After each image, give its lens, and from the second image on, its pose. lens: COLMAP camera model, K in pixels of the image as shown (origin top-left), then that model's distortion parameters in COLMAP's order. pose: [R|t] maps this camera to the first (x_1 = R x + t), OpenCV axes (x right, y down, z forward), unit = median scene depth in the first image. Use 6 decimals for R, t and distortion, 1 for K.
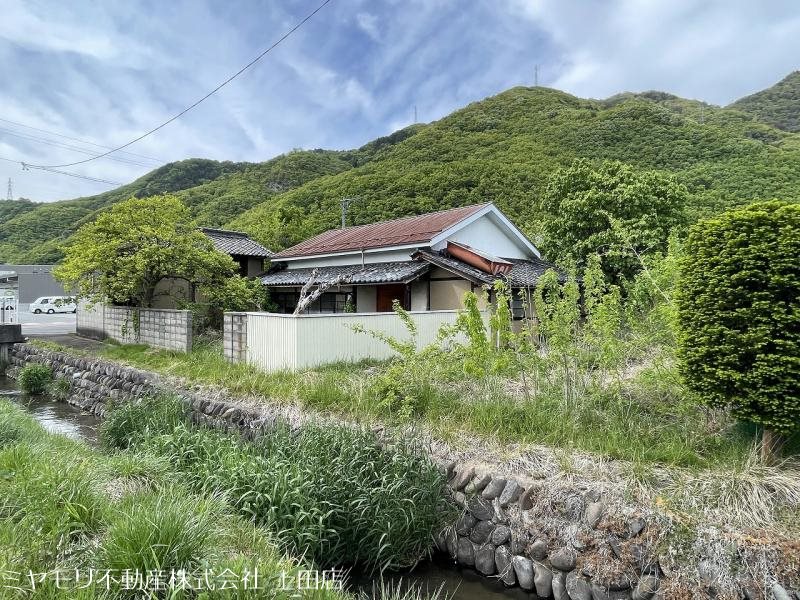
lens RADIAL K [[480.7, 0, 405.5], [0, 480.7, 299.1], [0, 0, 1]] dist [-0.002097, -0.000014]
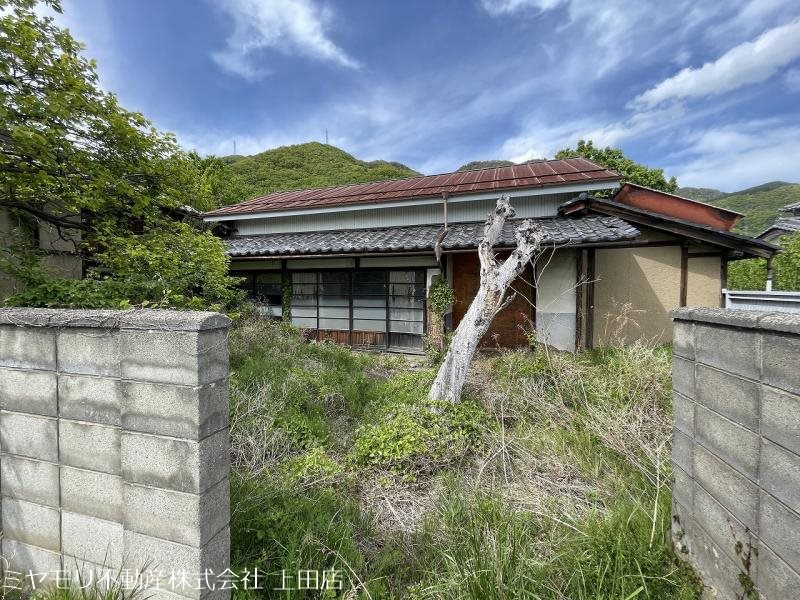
lens RADIAL K [[323.4, 0, 400.7], [0, 323.4, 299.3], [0, 0, 1]] dist [-0.002606, 0.000119]
pose [[0.880098, -0.018920, 0.474414, -0.389920], [0.004929, 0.999516, 0.030718, 0.015496], [-0.474766, -0.024697, 0.879766, 0.773335]]
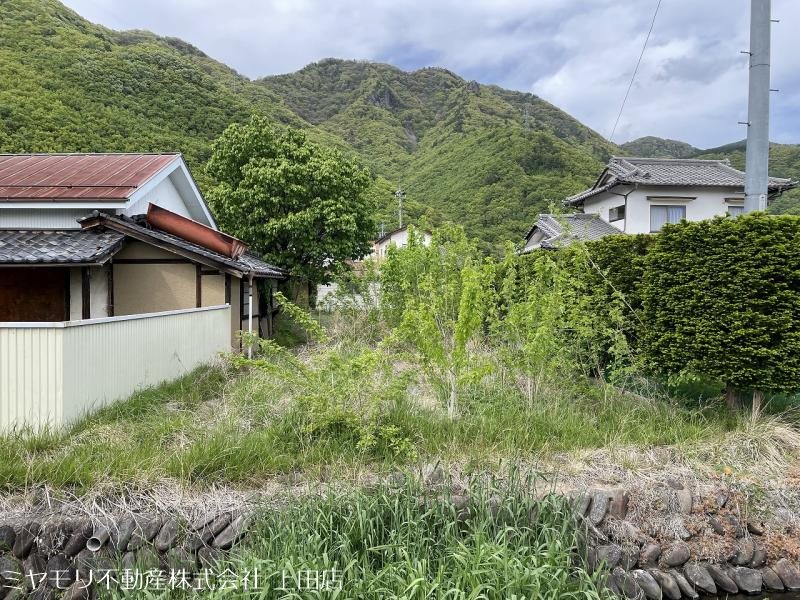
lens RADIAL K [[603.9, 0, 400.8], [0, 603.9, 295.1], [0, 0, 1]] dist [0.085639, -0.108822]
pose [[0.678491, -0.007850, 0.734566, -0.304121], [0.003723, 0.999967, 0.007248, 0.000139], [-0.734599, -0.002183, 0.678498, 0.176796]]
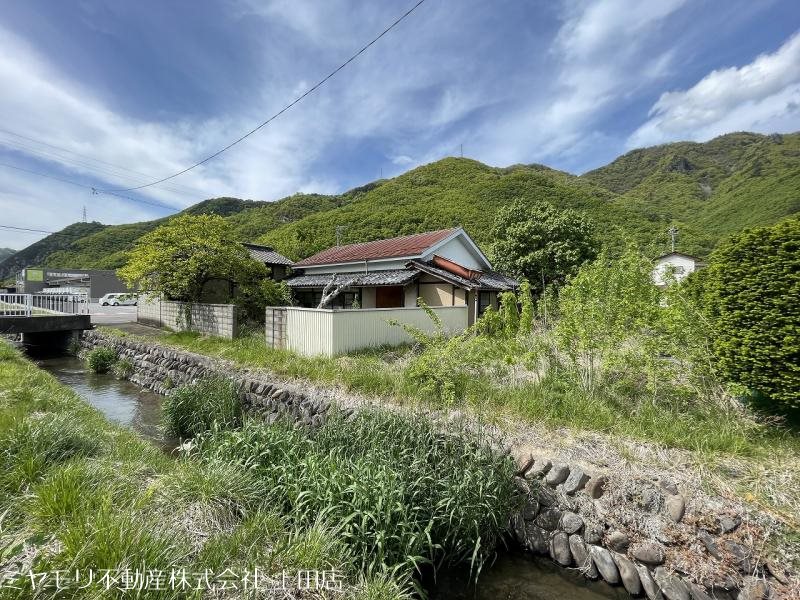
lens RADIAL K [[323.4, 0, 400.7], [0, 323.4, 299.3], [0, 0, 1]] dist [-0.002606, 0.000119]
pose [[0.996249, 0.008831, 0.086079, -0.082093], [-0.009256, 0.999947, 0.004535, 0.000755], [-0.086034, -0.005314, 0.996278, 0.113576]]
